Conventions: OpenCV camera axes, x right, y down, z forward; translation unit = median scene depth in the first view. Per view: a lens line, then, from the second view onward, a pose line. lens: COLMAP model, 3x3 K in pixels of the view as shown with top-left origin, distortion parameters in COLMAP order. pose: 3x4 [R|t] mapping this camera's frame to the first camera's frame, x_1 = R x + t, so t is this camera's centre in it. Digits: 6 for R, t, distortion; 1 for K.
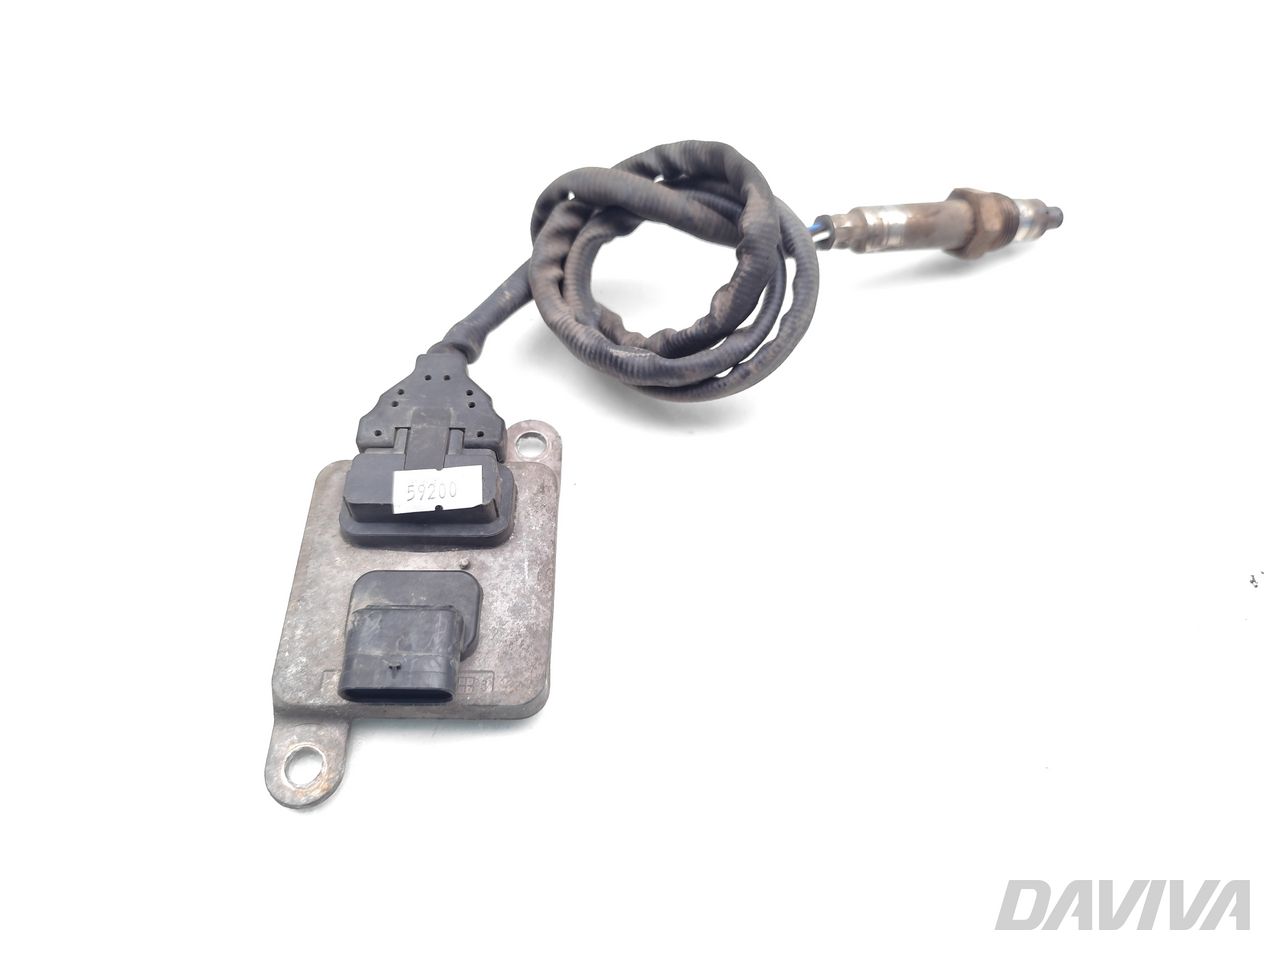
lens RADIAL K [[898.3, 0, 640.0], [0, 898.3, 480.0], [0, 0, 1]] dist [-0.003219, -0.001026]
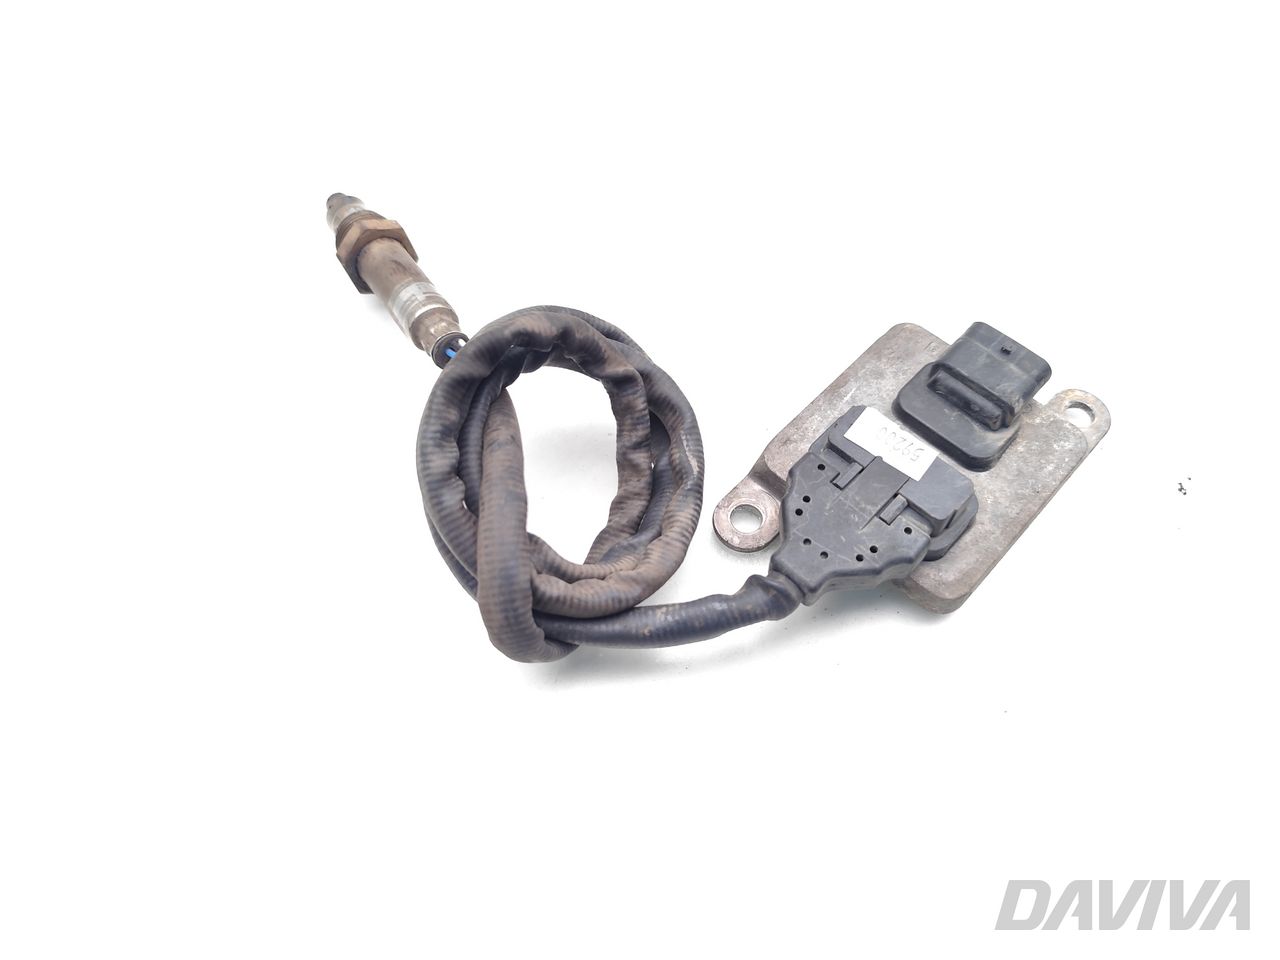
lens RADIAL K [[898.3, 0, 640.0], [0, 898.3, 480.0], [0, 0, 1]] dist [-0.003219, -0.001026]
pose [[-0.710914, -0.616521, 0.338382, -0.387448], [0.588697, -0.258445, 0.765925, -0.943093], [-0.384756, 0.743712, 0.546677, 0.573399]]
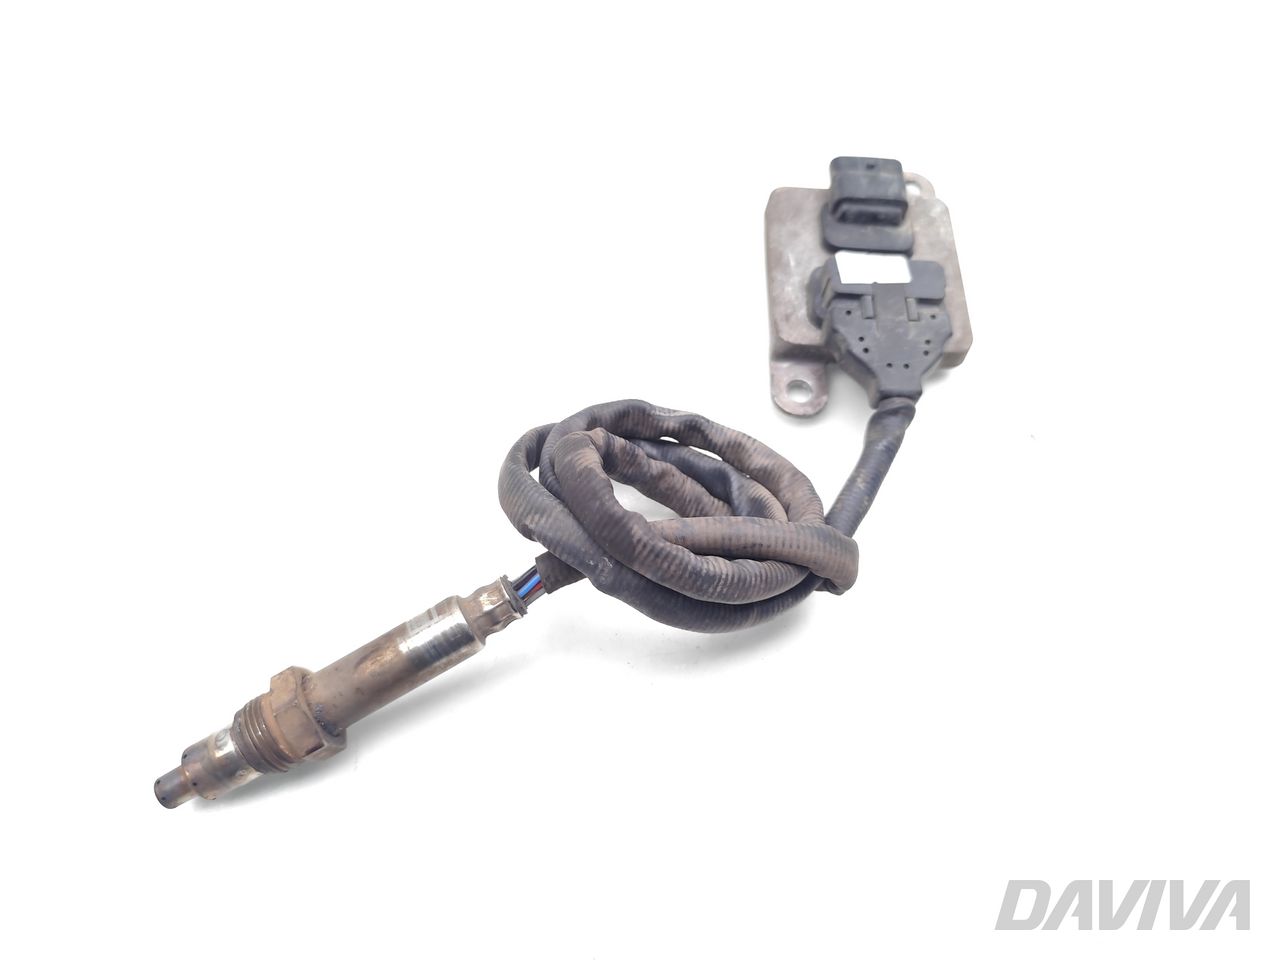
lens RADIAL K [[898.3, 0, 640.0], [0, 898.3, 480.0], [0, 0, 1]] dist [-0.003219, -0.001026]
pose [[-0.995387, -0.069112, -0.066551, 0.162049], [-0.024557, -0.487013, 0.873049, -1.213385], [-0.092749, 0.870656, 0.483069, 0.669847]]
